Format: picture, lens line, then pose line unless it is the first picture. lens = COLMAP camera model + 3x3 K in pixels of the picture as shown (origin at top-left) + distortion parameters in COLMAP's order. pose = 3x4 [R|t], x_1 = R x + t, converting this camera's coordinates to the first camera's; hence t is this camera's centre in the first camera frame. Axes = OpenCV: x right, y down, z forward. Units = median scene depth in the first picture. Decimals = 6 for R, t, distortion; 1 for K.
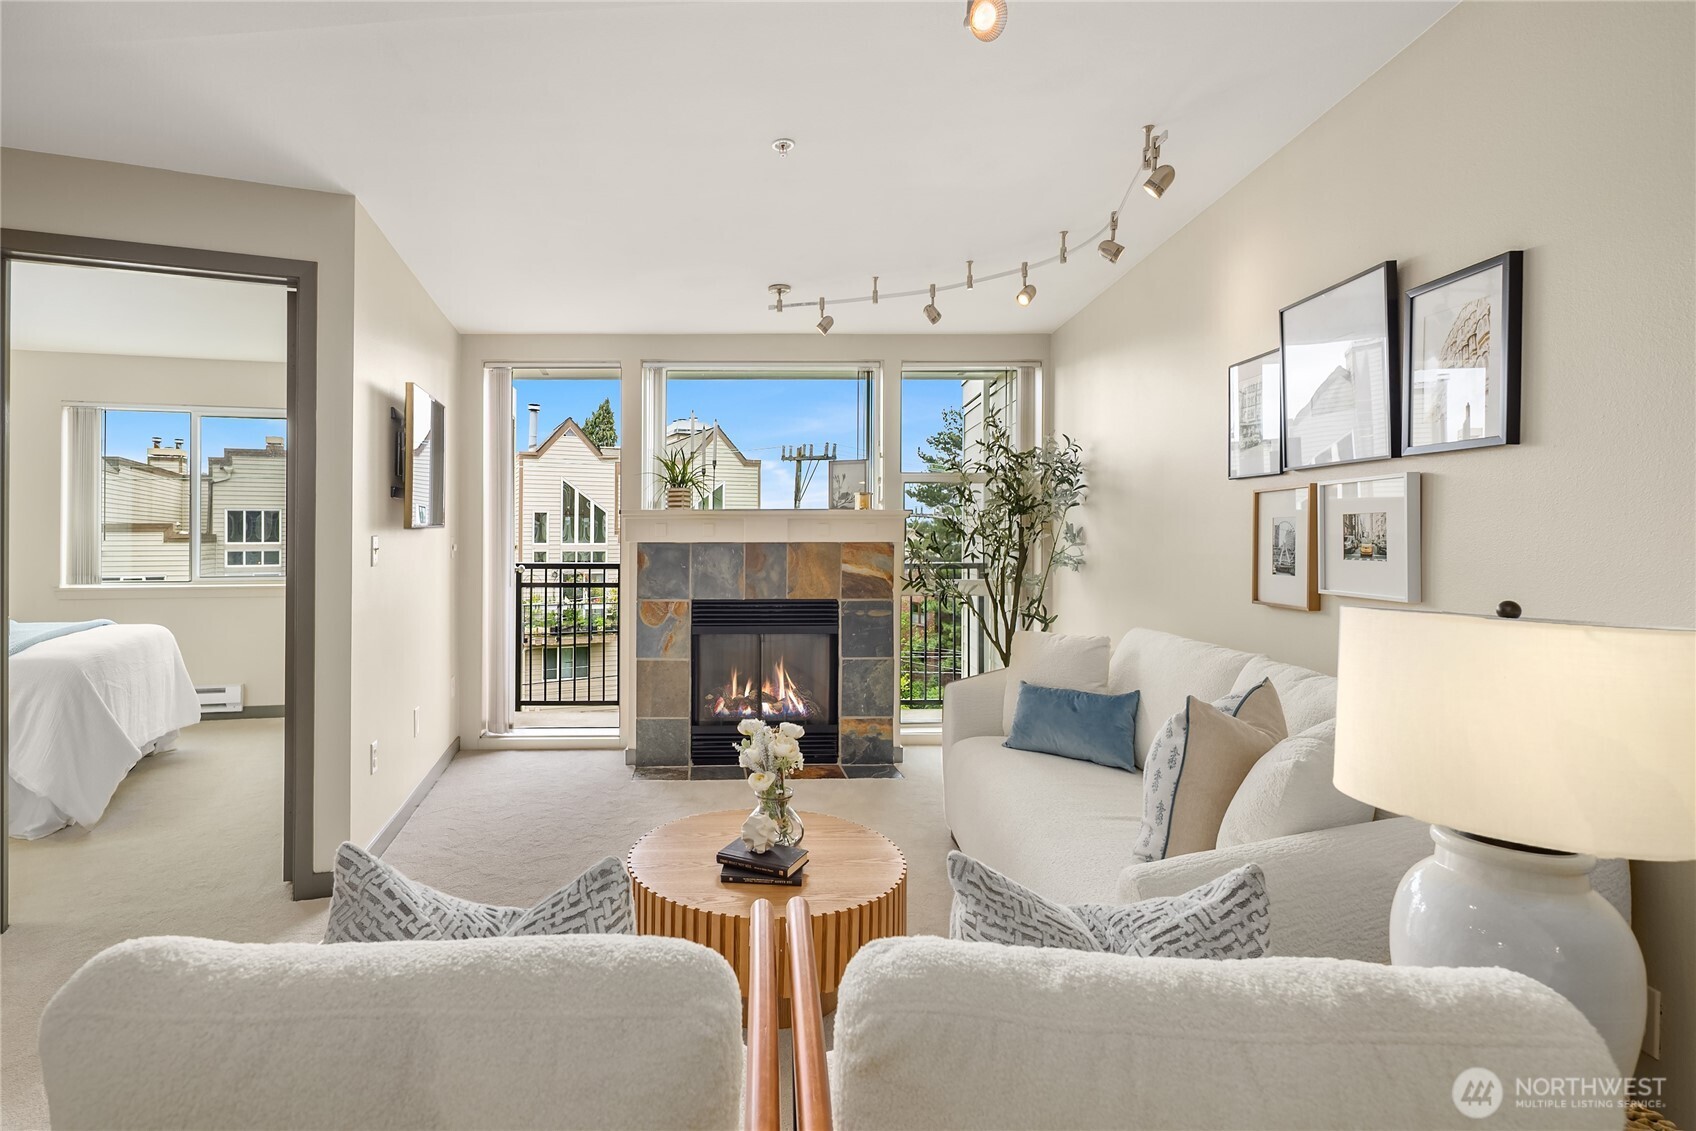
lens RADIAL K [[884.6, 0, 748.8], [0, 884.6, 552.3], [0, 0, 1]] dist [0.000767, -0.000540]
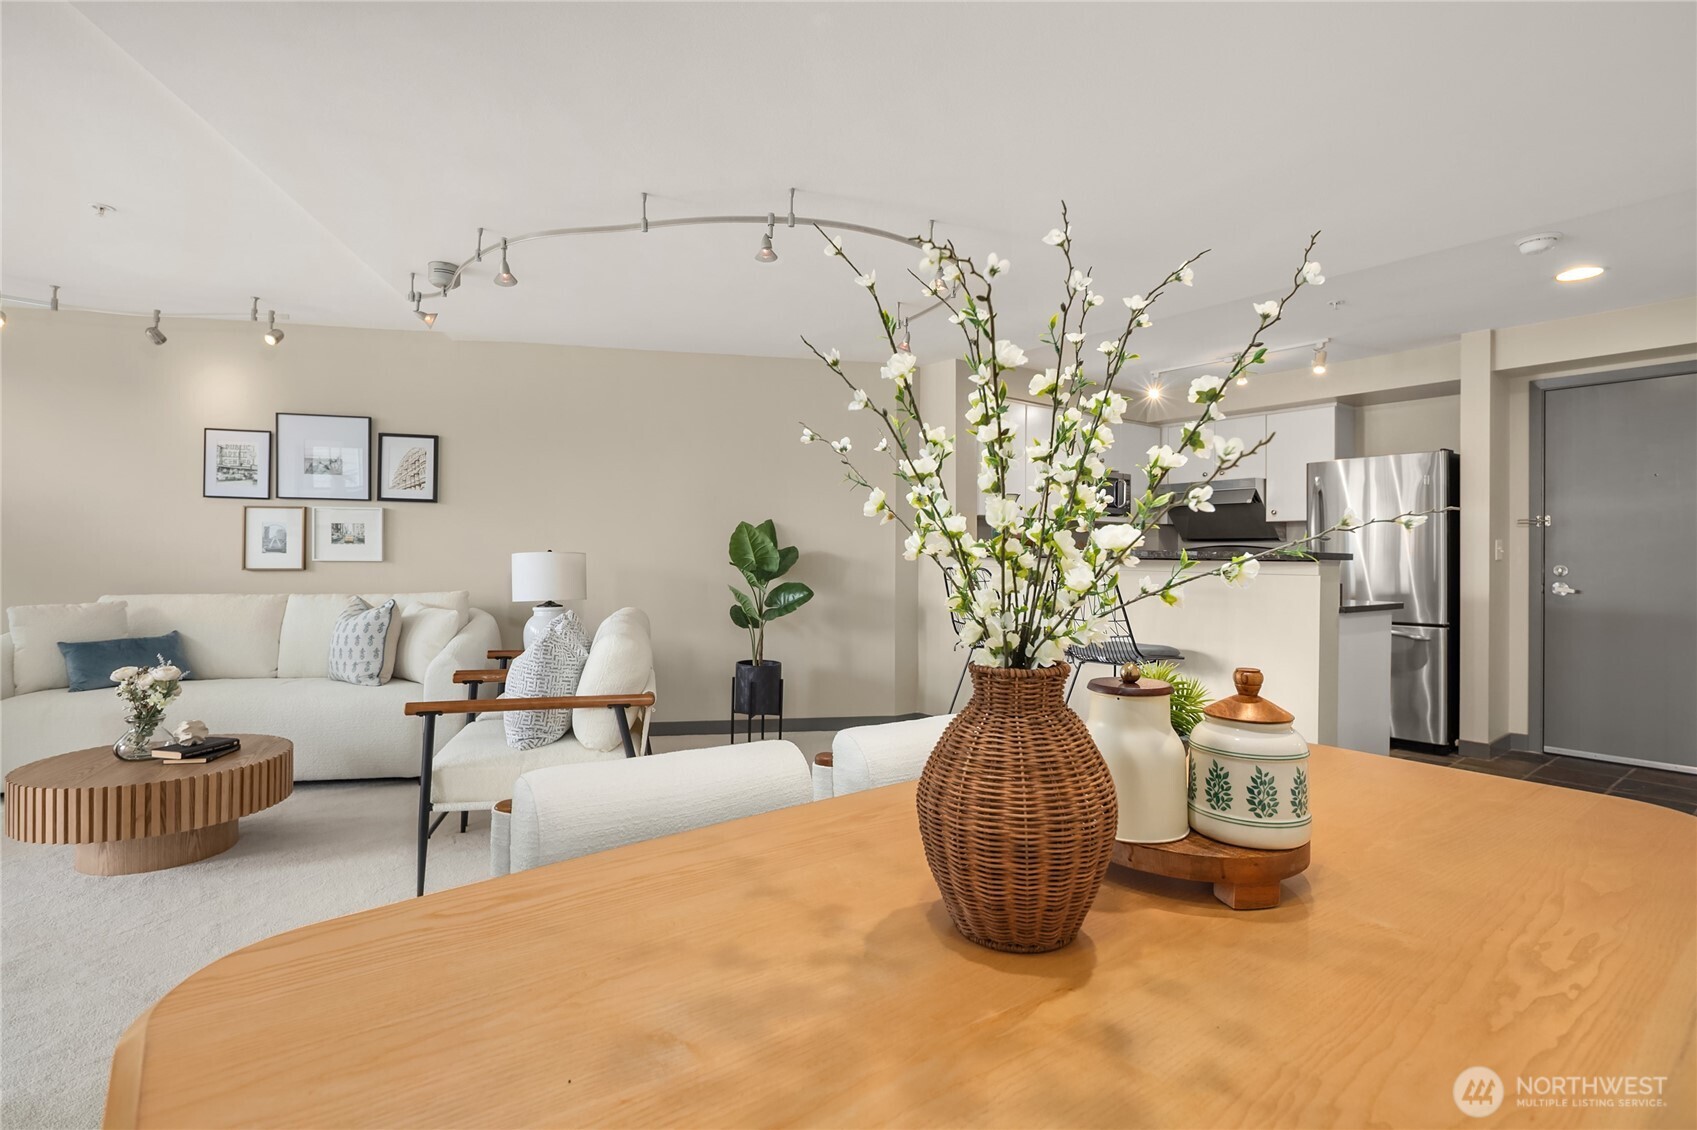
lens RADIAL K [[897.1, 0, 864.3], [0, 897.1, 533.7], [0, 0, 1]] dist [0.039803, -0.000865]
pose [[-0.312939, 0.026719, 0.949397, -0.897168], [0.008440, 0.999643, -0.025351, 0.024539], [-0.949736, 0.000080, -0.313052, 0.227645]]
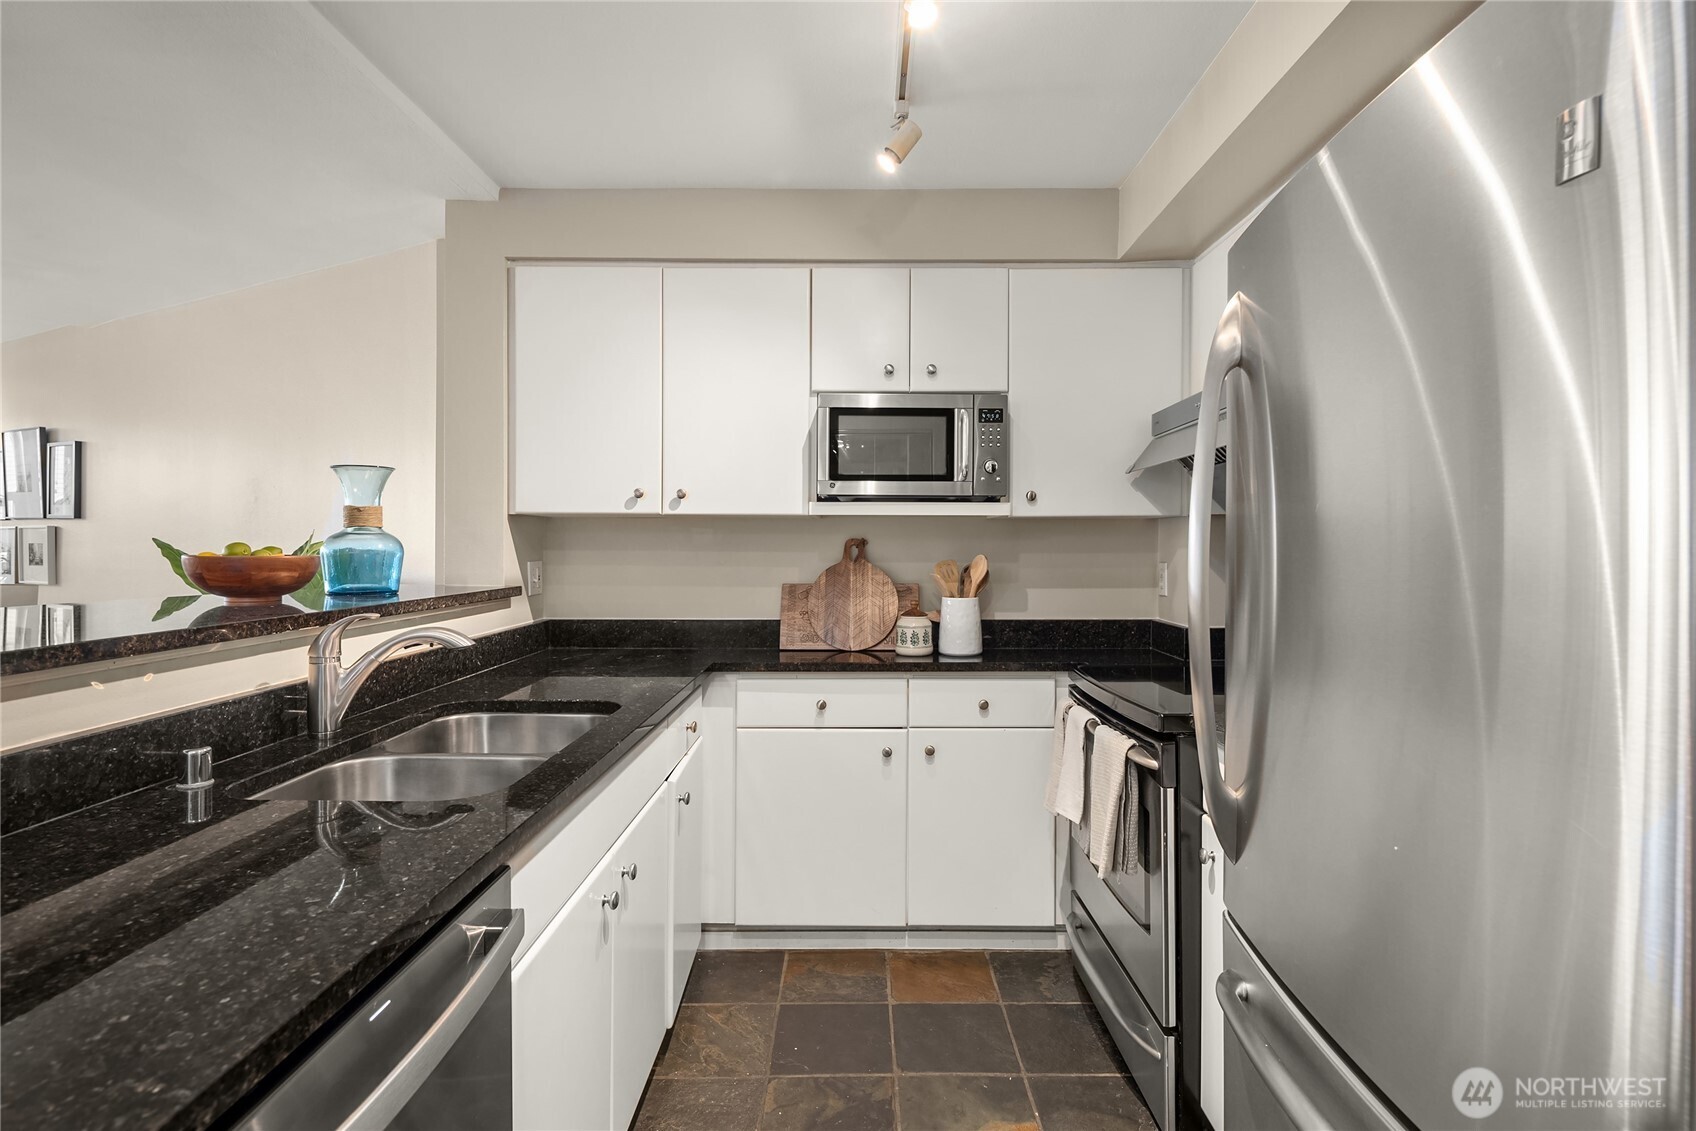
lens RADIAL K [[867.1, 0, 989.5], [0, 867.1, 529.7], [0, 0, 1]] dist [-0.000328, 0.000436]
pose [[0.388621, 0.018982, 0.921202, -0.148066], [0.006944, 0.999699, -0.023528, -0.005650], [-0.921372, 0.015540, 0.388372, -0.874592]]
